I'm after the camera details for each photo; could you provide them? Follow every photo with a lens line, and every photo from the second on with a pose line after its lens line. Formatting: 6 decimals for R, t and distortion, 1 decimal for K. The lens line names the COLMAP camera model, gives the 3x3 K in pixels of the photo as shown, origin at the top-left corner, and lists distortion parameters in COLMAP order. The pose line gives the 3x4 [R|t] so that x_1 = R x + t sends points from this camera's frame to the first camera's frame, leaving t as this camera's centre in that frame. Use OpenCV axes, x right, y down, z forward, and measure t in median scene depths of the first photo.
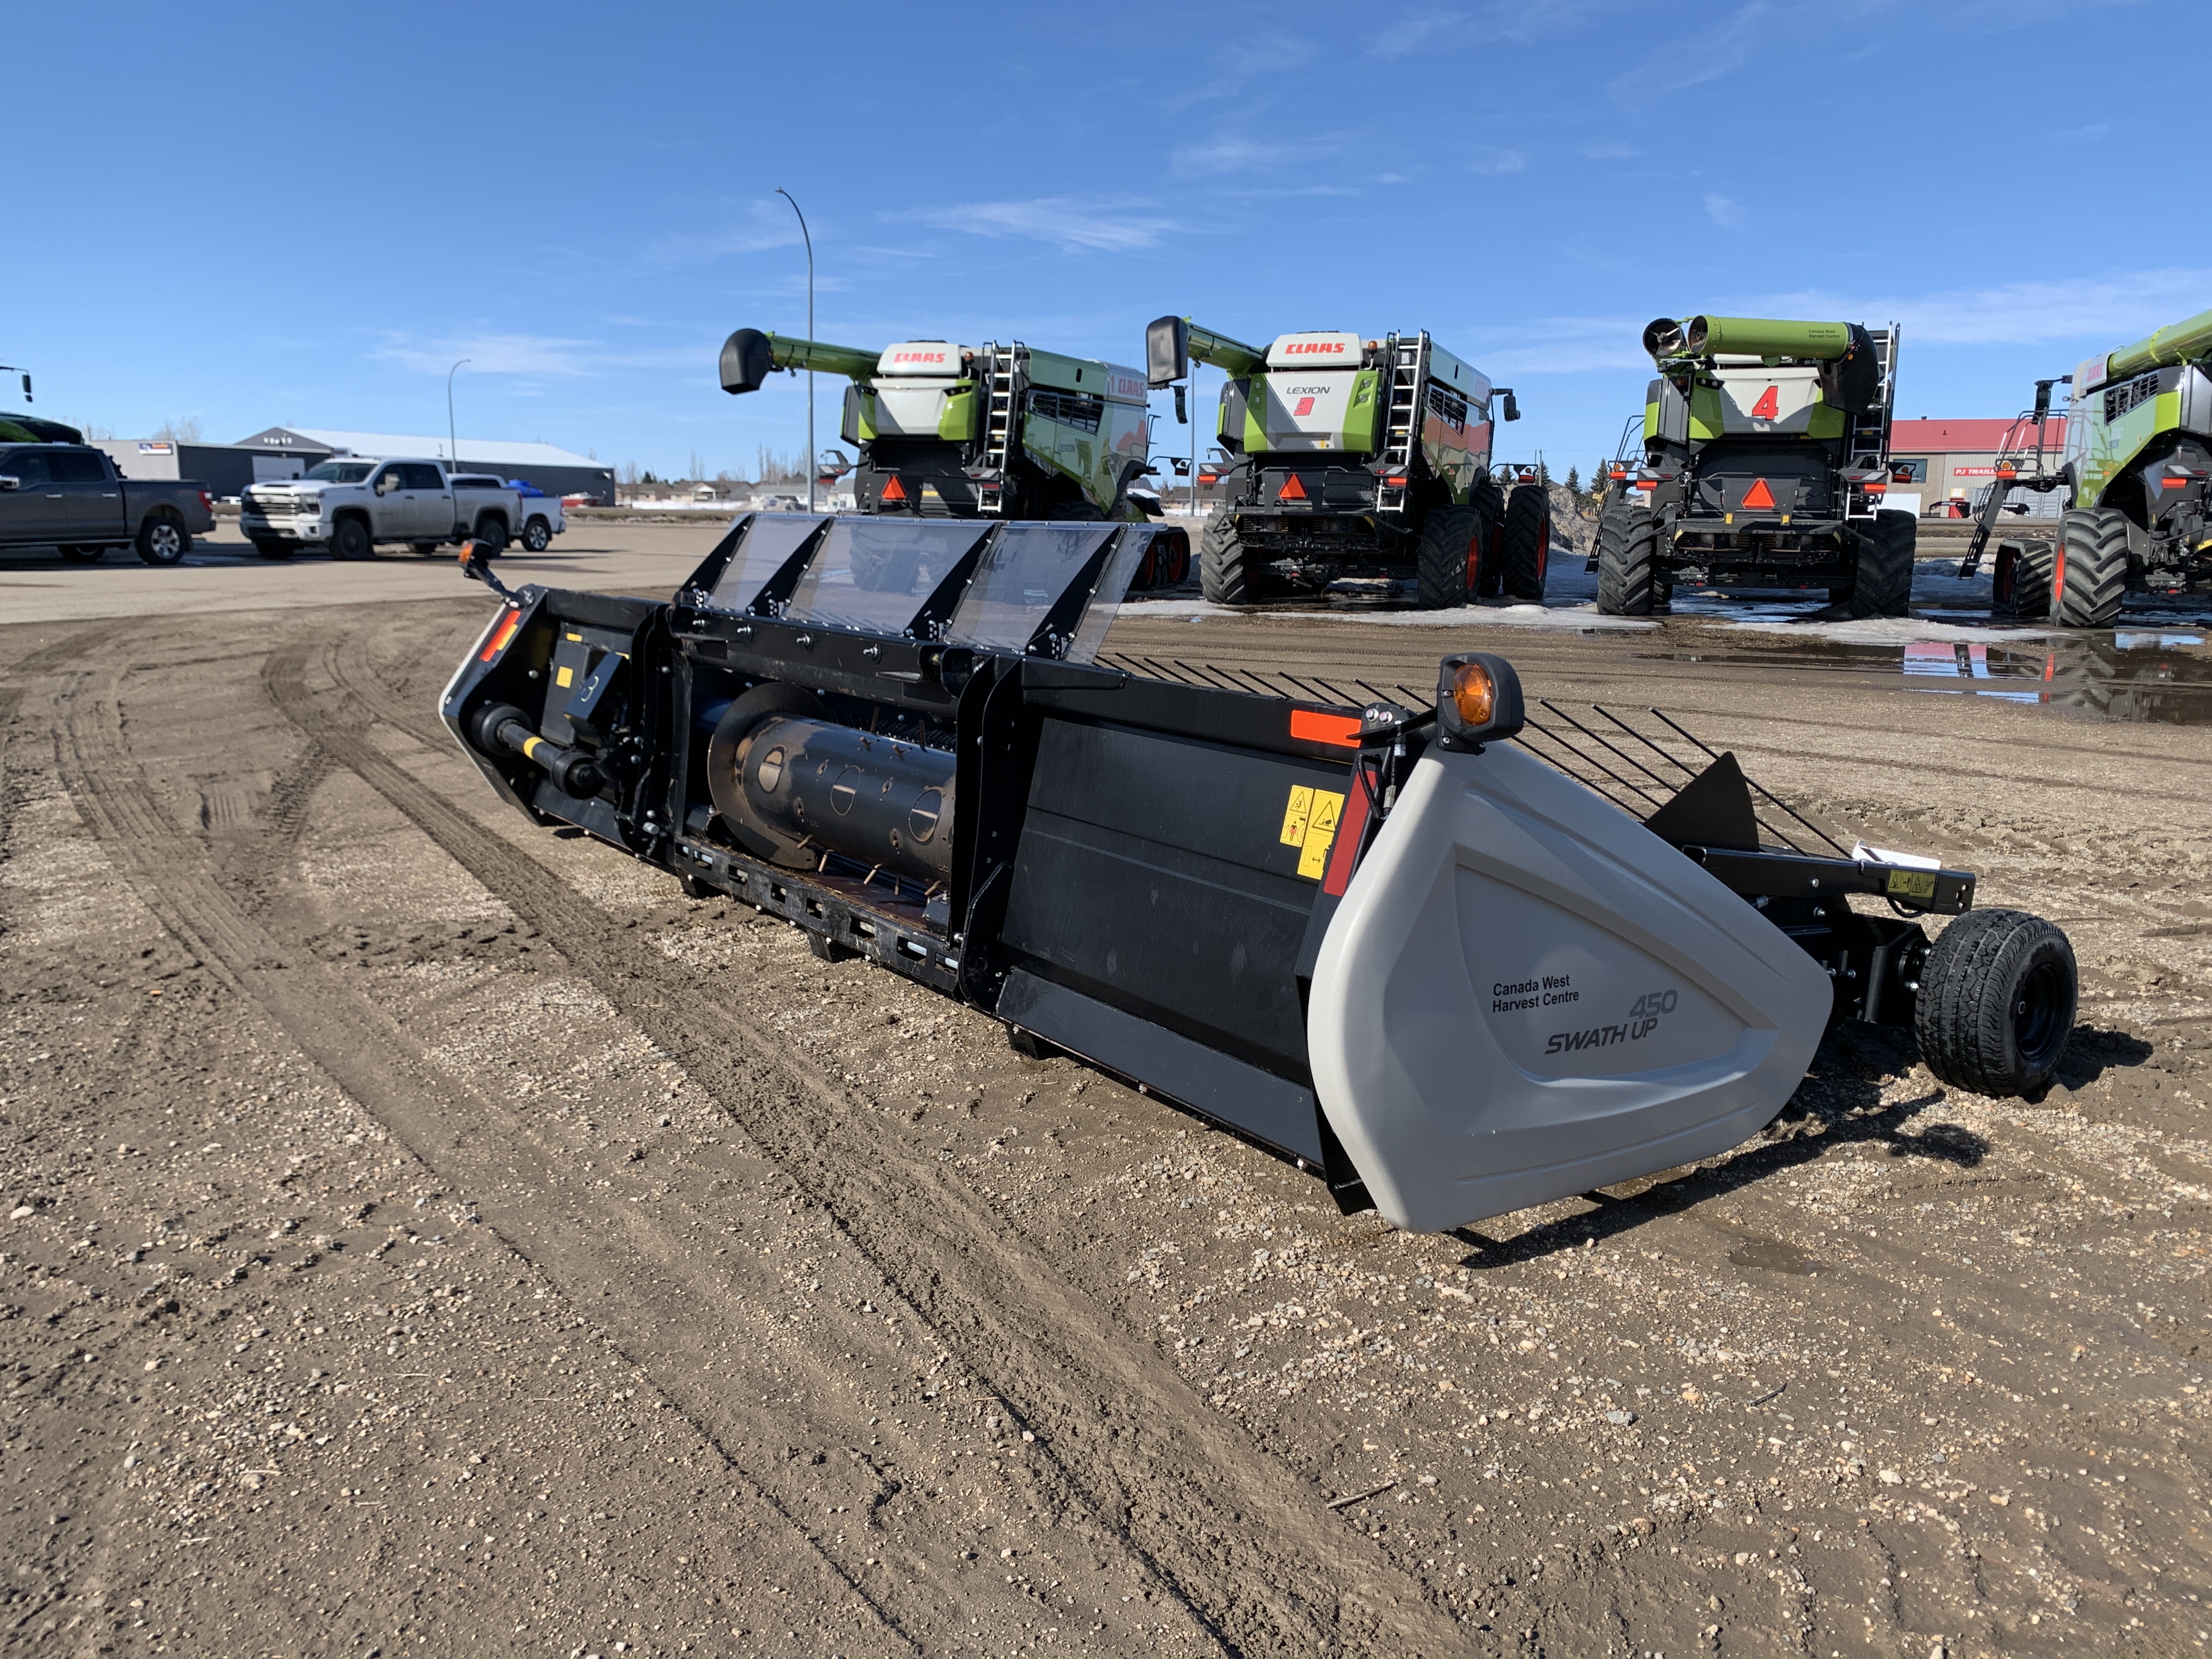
lens RADIAL K [[1676.3, 0, 1100.7], [0, 1676.3, 894.1], [0, 0, 1]] dist [-0.023114, 0.000858]
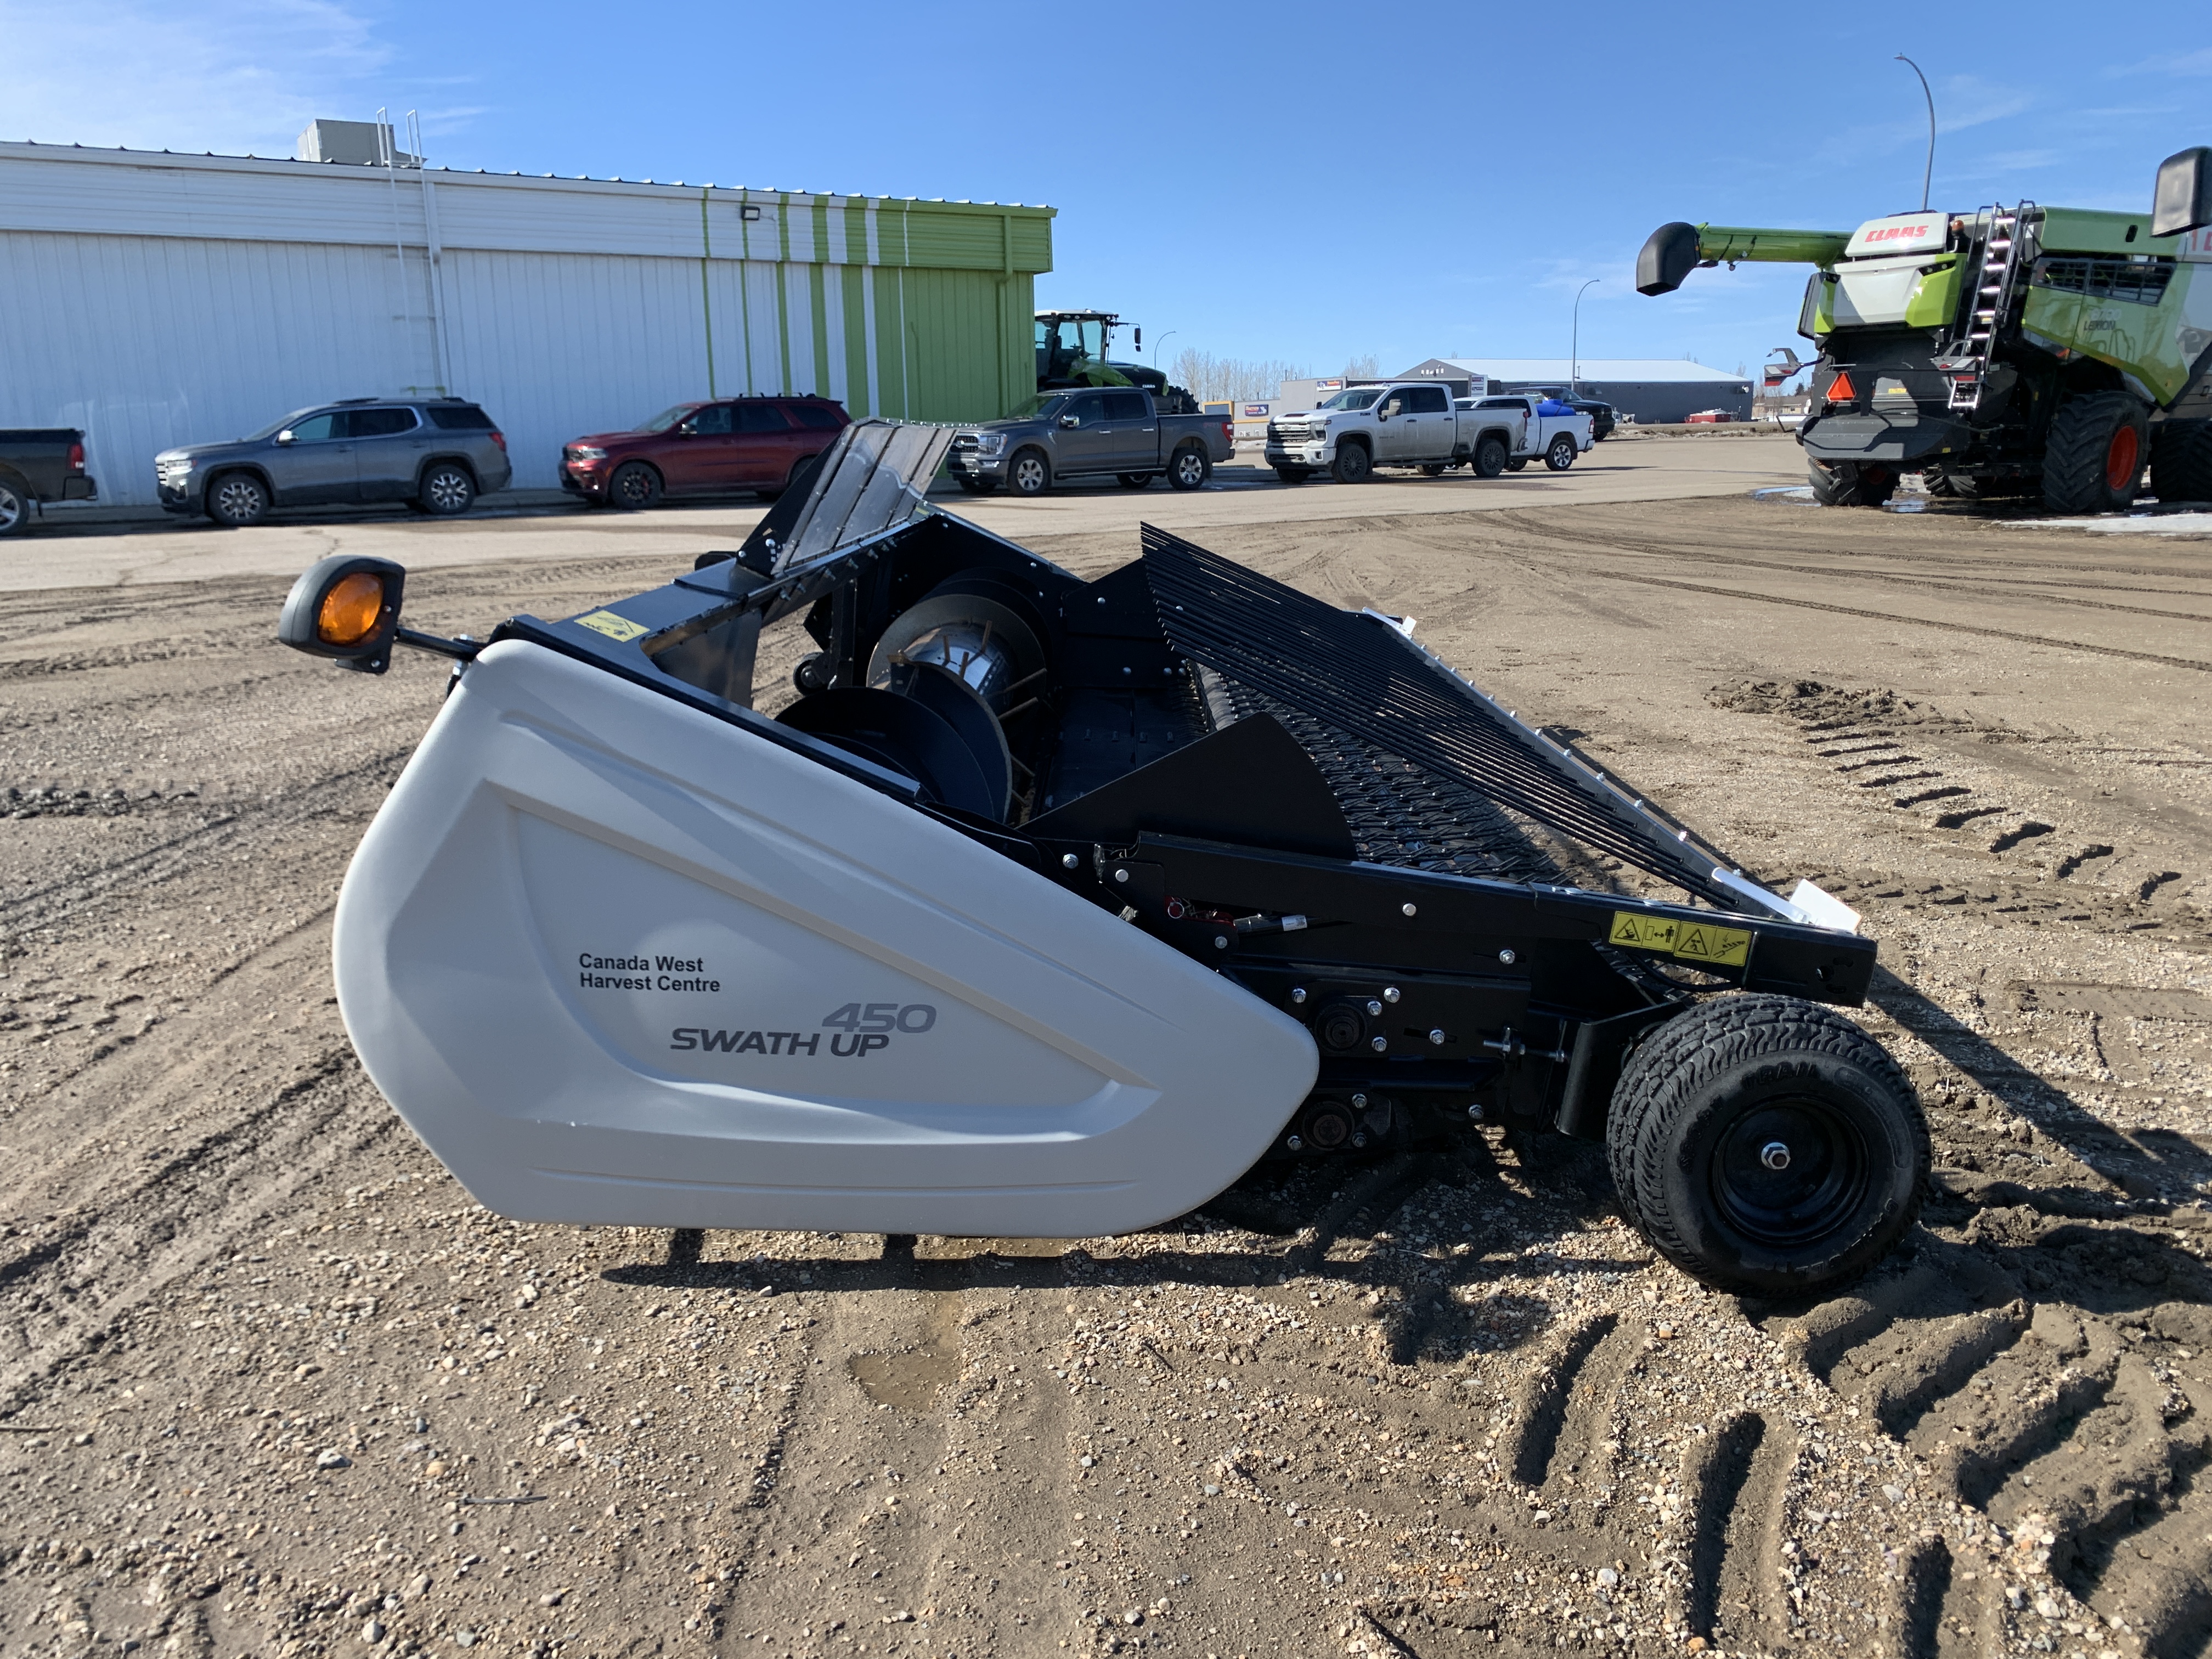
lens RADIAL K [[1678.8, 0, 1078.6], [0, 1678.8, 830.1], [0, 0, 1]] dist [0.037563, -0.056694]
pose [[0.797442, 0.100371, -0.594990, 0.105577], [-0.095364, 0.994639, 0.039976, -0.007583], [0.595813, 0.024862, 0.802739, 0.051127]]
